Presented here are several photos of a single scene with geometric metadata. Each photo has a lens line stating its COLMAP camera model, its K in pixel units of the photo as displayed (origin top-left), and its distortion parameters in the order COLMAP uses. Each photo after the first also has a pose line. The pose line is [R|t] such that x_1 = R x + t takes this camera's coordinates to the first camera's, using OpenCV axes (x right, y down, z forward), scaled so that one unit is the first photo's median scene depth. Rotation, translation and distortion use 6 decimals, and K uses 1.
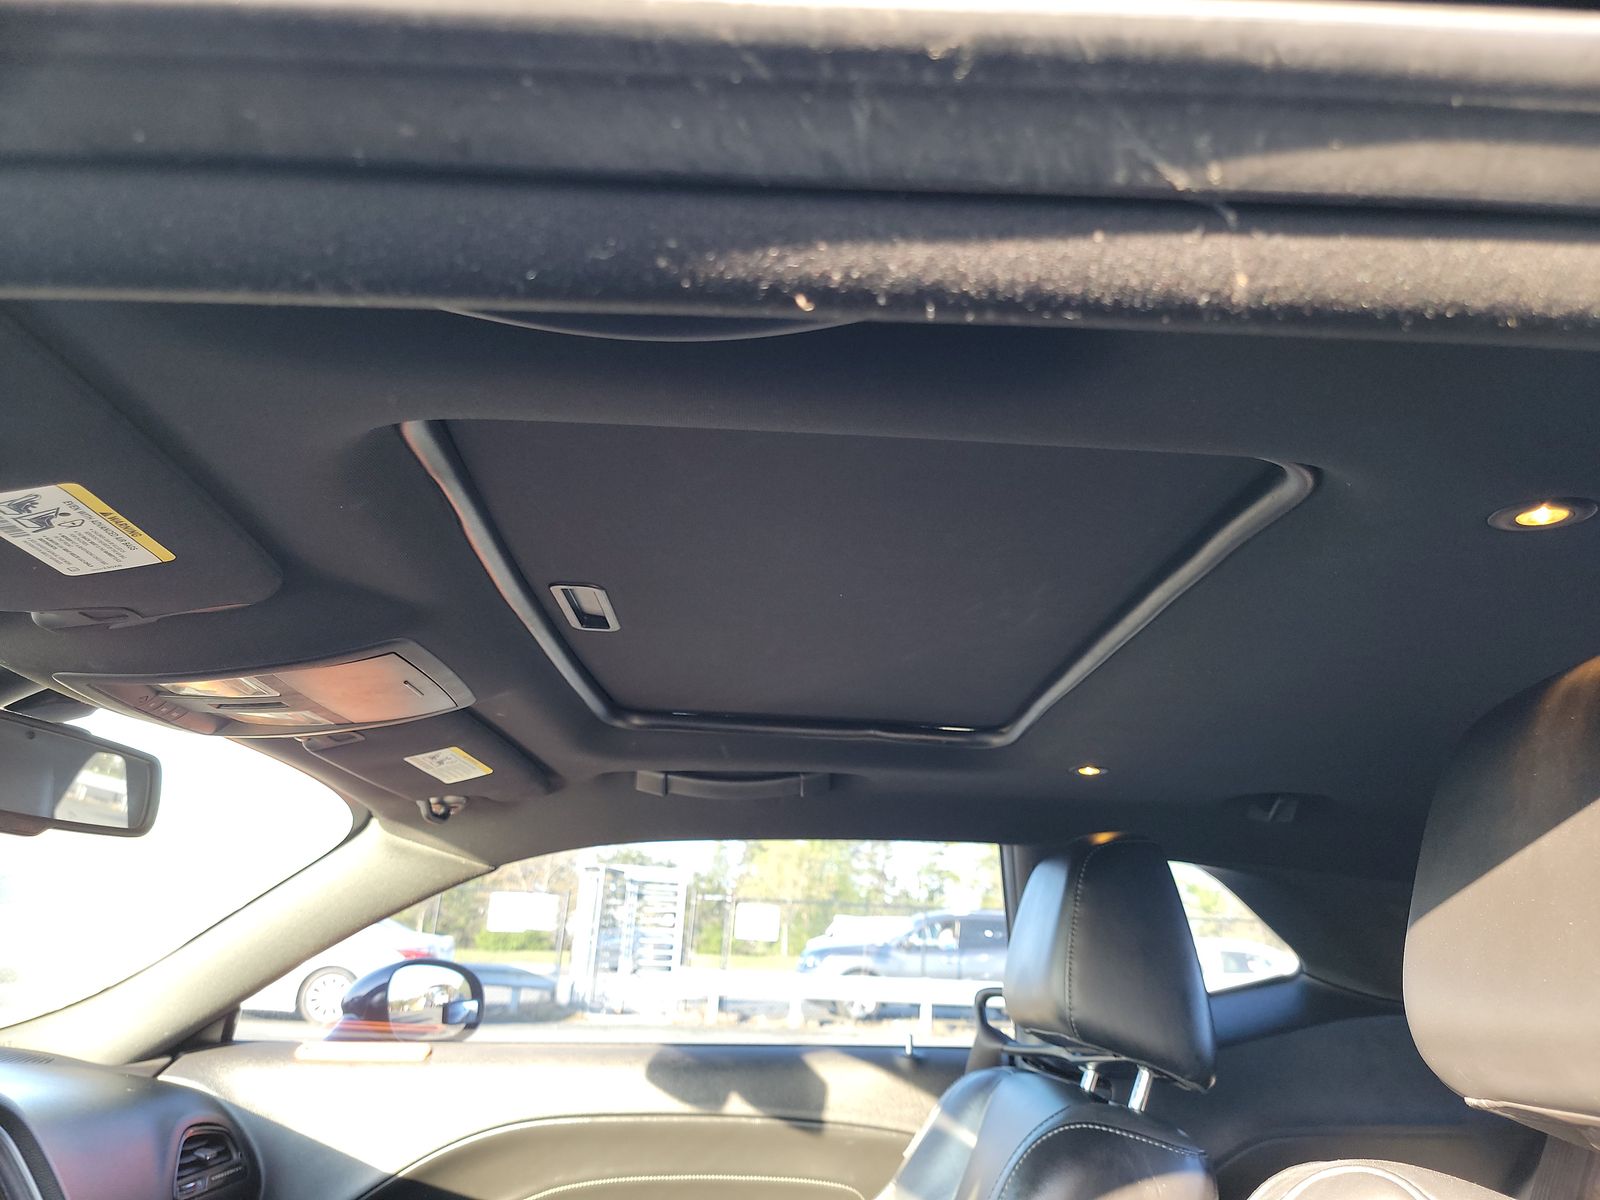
lens RADIAL K [[1120.3, 0, 804.5], [0, 1120.3, 621.8], [0, 0, 1]] dist [0.032956, -0.007661]
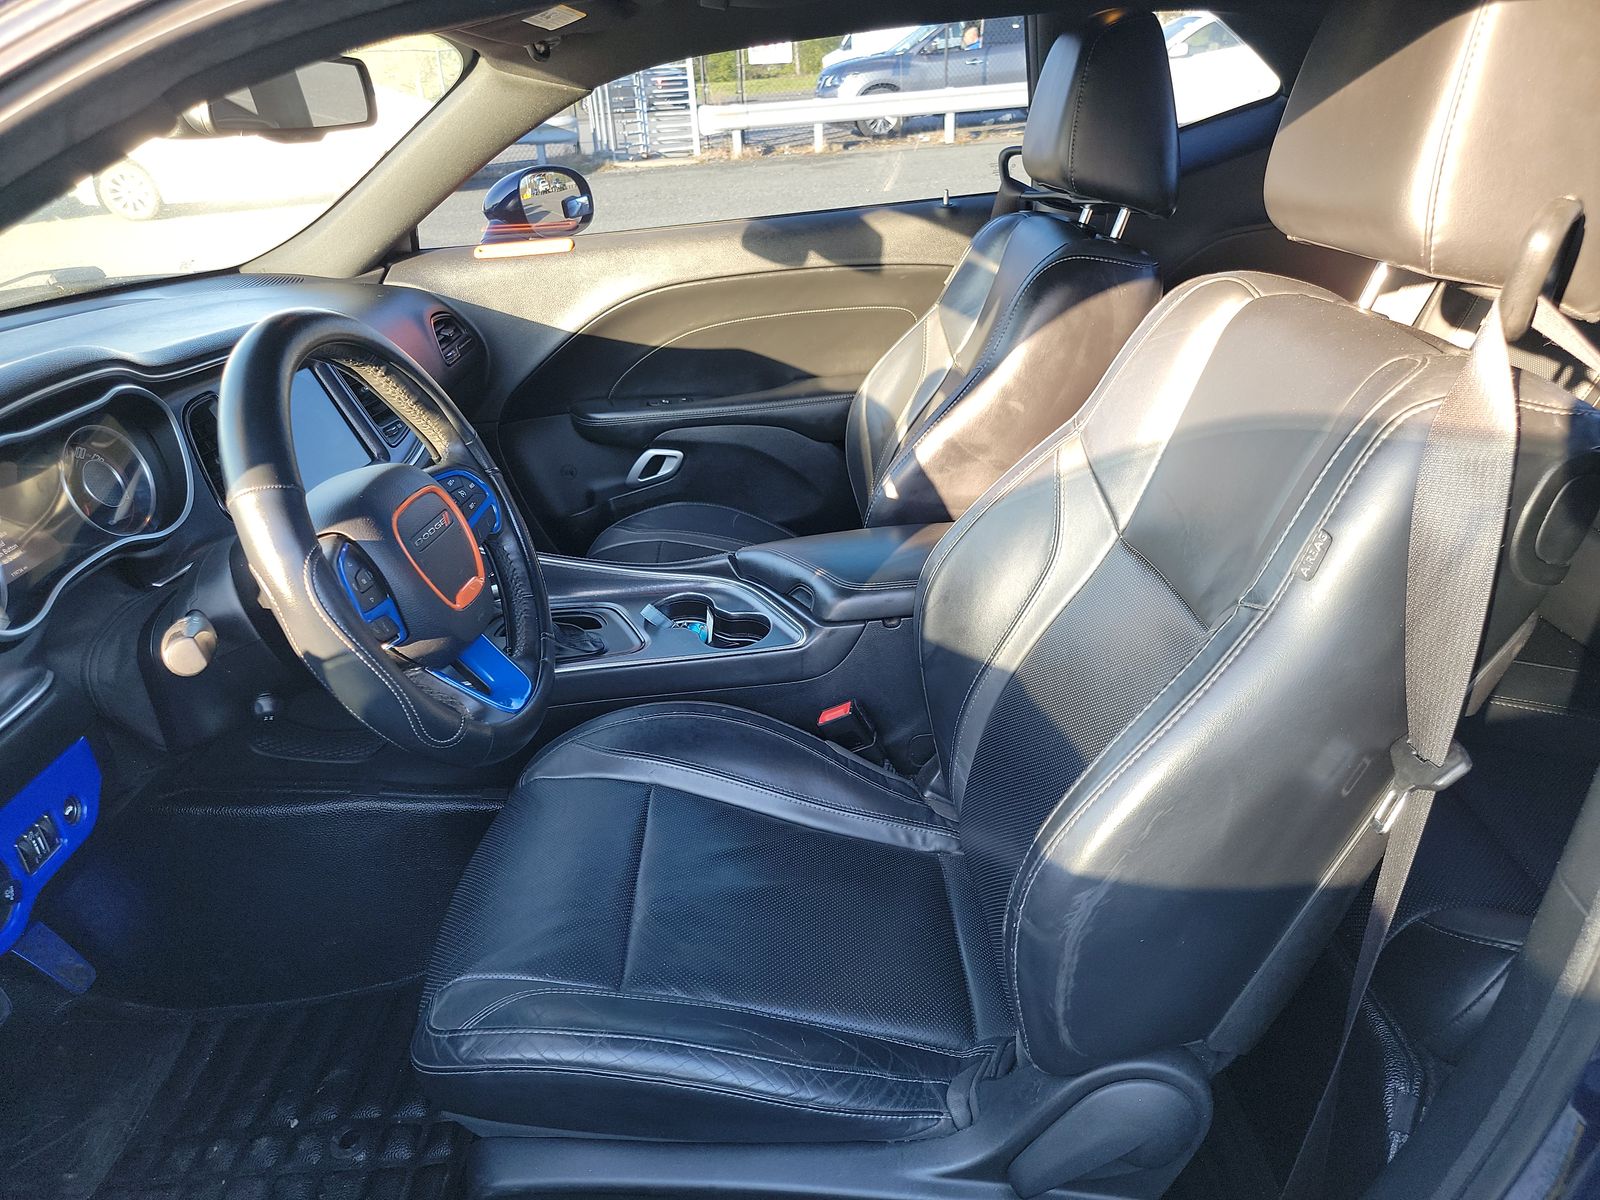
lens RADIAL K [[1120.3, 0, 804.5], [0, 1120.3, 621.8], [0, 0, 1]] dist [0.032956, -0.007661]
pose [[0.994463, -0.089676, -0.054790, -0.038459], [0.103043, 0.729702, 0.675957, -0.148021], [-0.020637, -0.677859, 0.734902, -0.243911]]
